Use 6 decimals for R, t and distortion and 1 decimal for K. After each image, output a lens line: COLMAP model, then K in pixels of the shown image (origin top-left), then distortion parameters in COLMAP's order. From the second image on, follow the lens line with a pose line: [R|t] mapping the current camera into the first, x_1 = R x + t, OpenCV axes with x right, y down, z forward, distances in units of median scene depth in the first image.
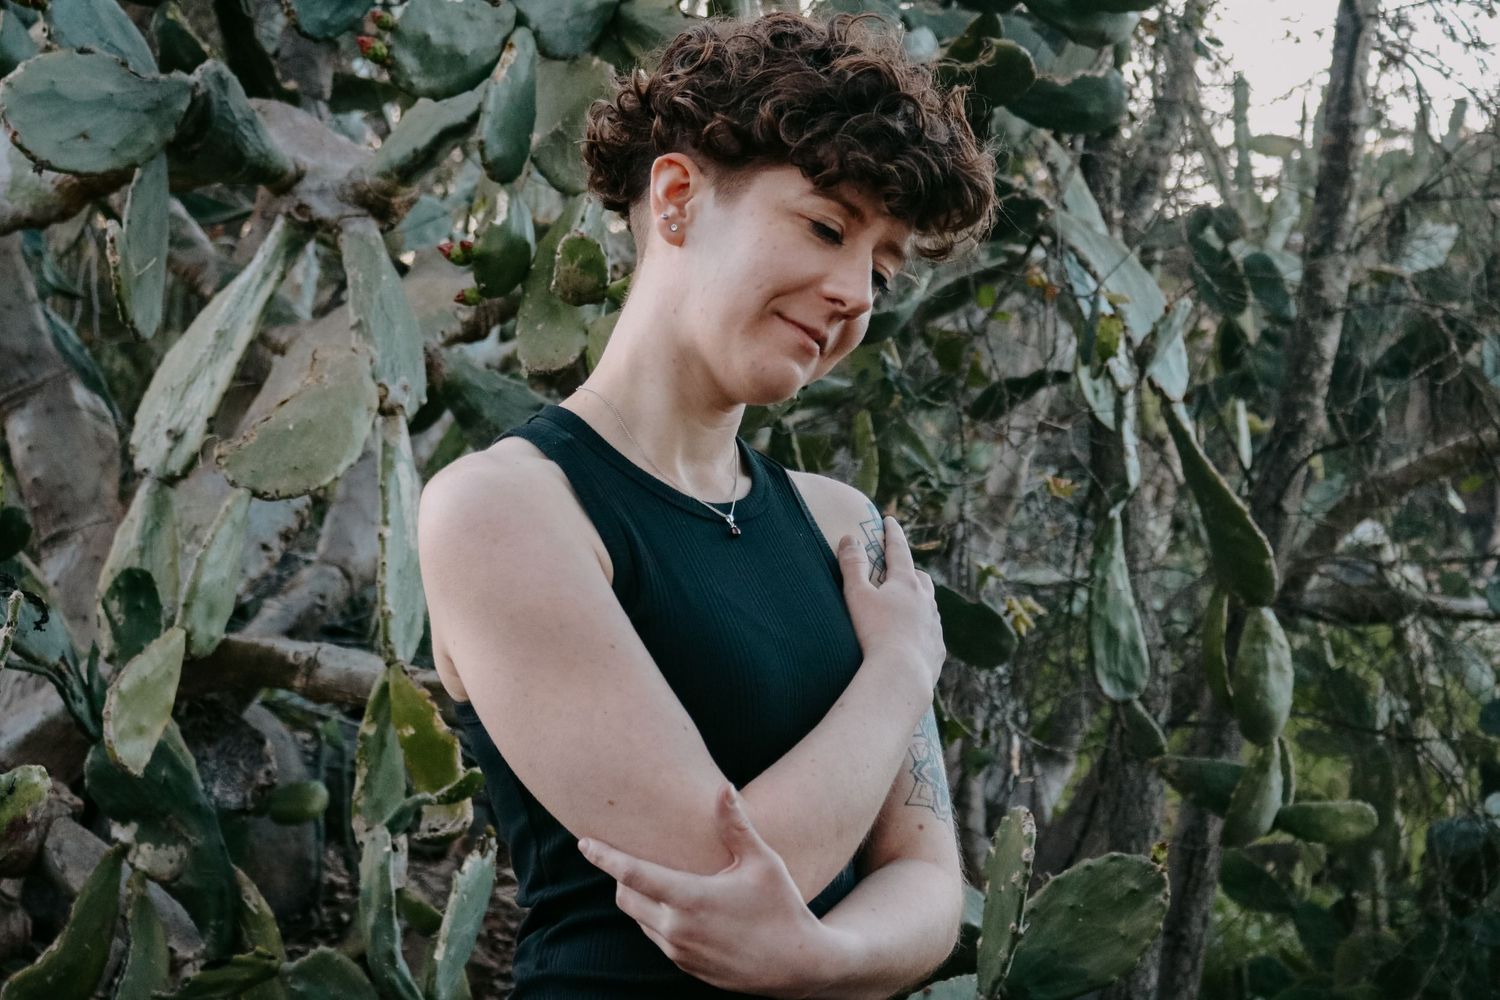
lens RADIAL K [[2916.9, 0, 750.7], [0, 2916.9, 497.3], [0, 0, 1]] dist [-0.004256, 0.000000]
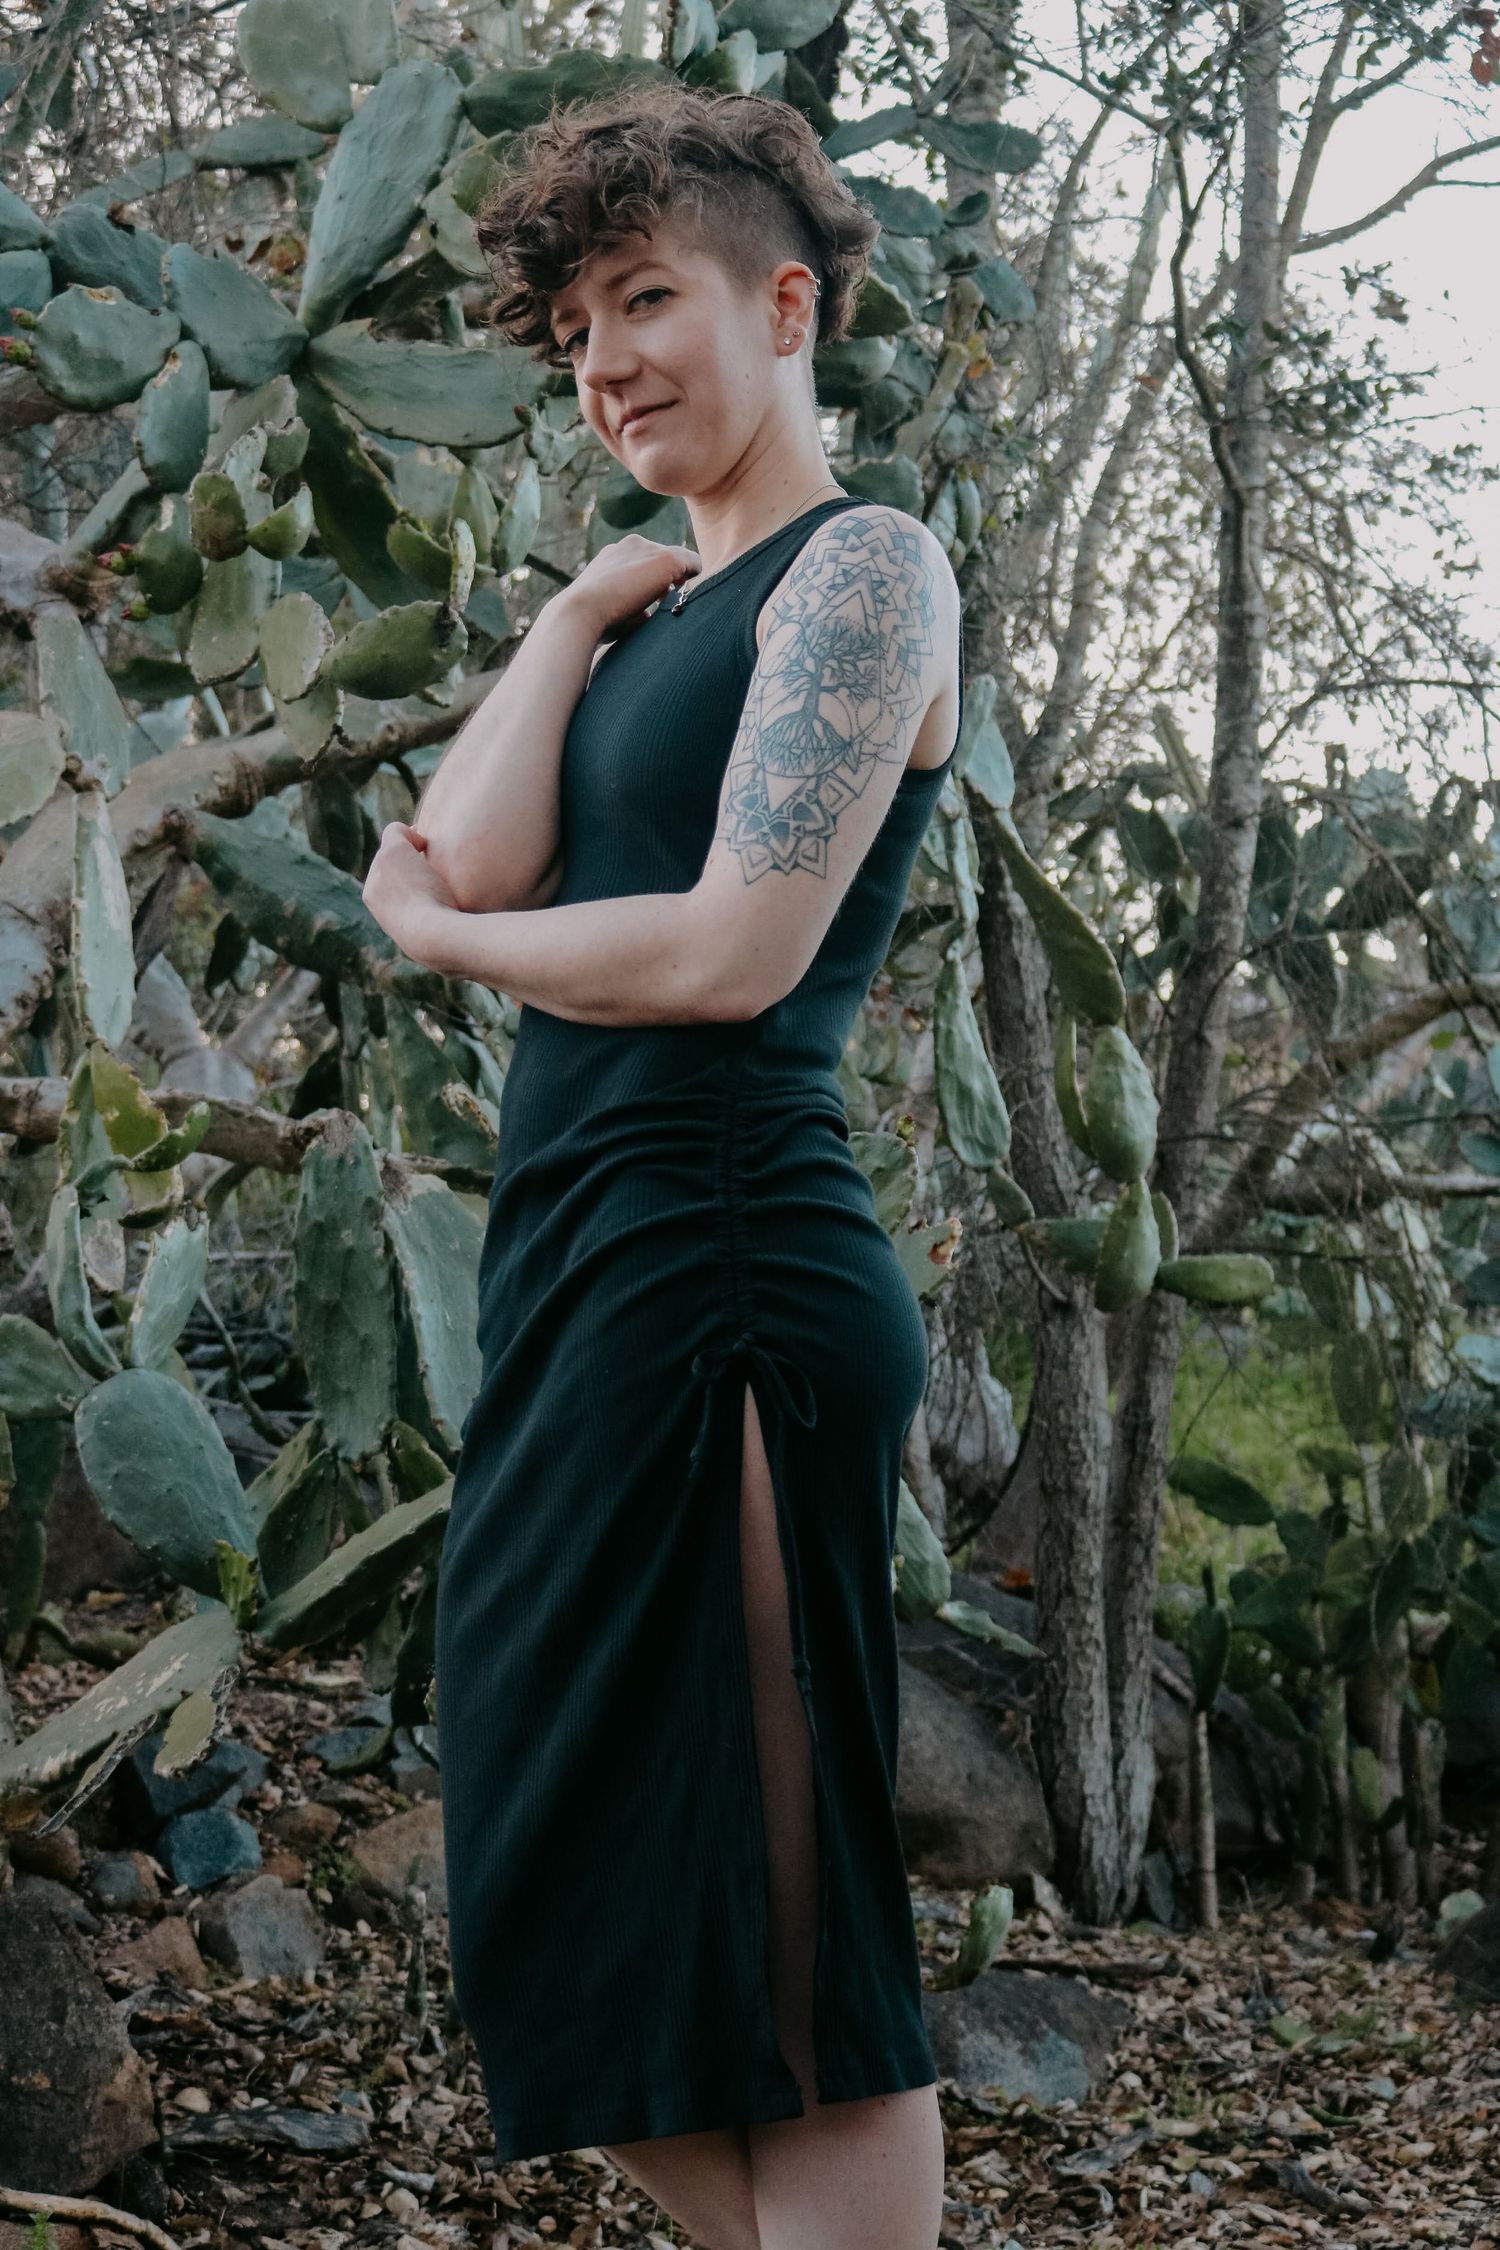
lens RADIAL K [[3275.5, 0, 745.0], [0, 3275.5, 1124.4], [0, 0, 1]] dist [-0.046289, 0.000000]
pose [[0.997345, -0.070161, -0.019516, 0.092319], [0.068200, 0.993824, -0.087534, 0.172657], [0.025536, 0.085970, 0.995970, -0.012344]]
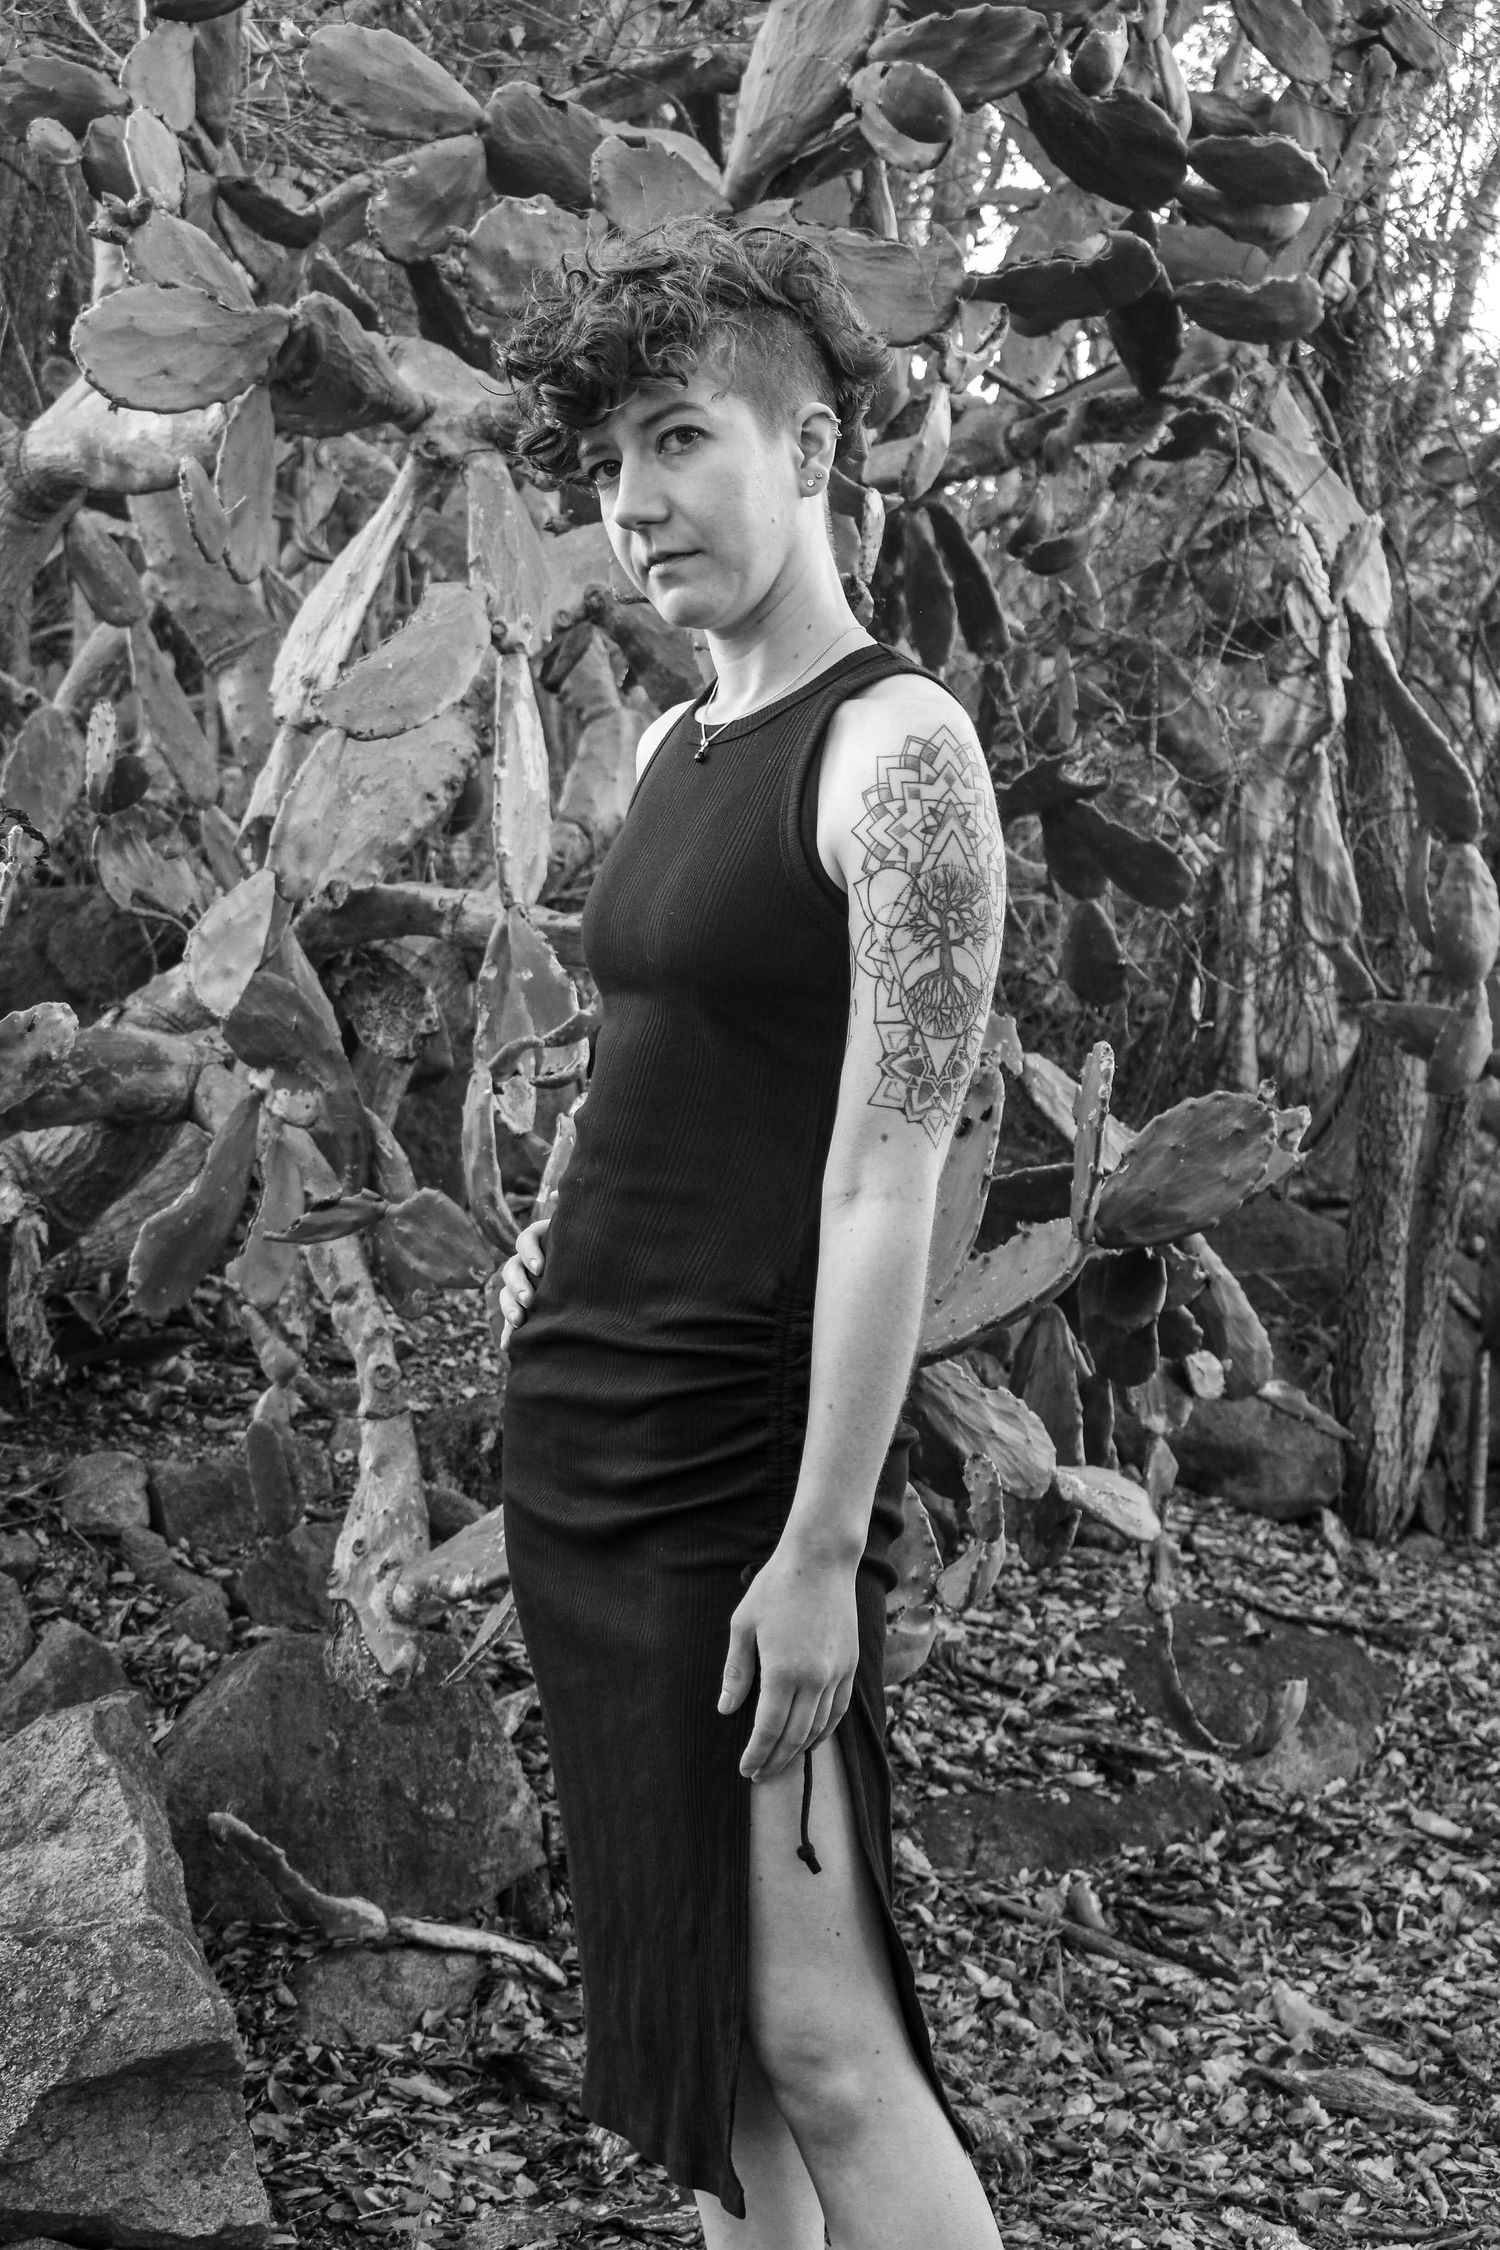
lens RADIAL K [[2845.3, 0, 747.8], [0, 2845.3, 1130.1], [0, 0, 1]] dist [-0.075593, 0.000000]
pose [[0.989361, -0.001436, -0.145474, 0.089735], [0.019430, 0.992298, 0.122344, 0.014813], [0.144178, -0.123869, 0.981769, 0.053628]]
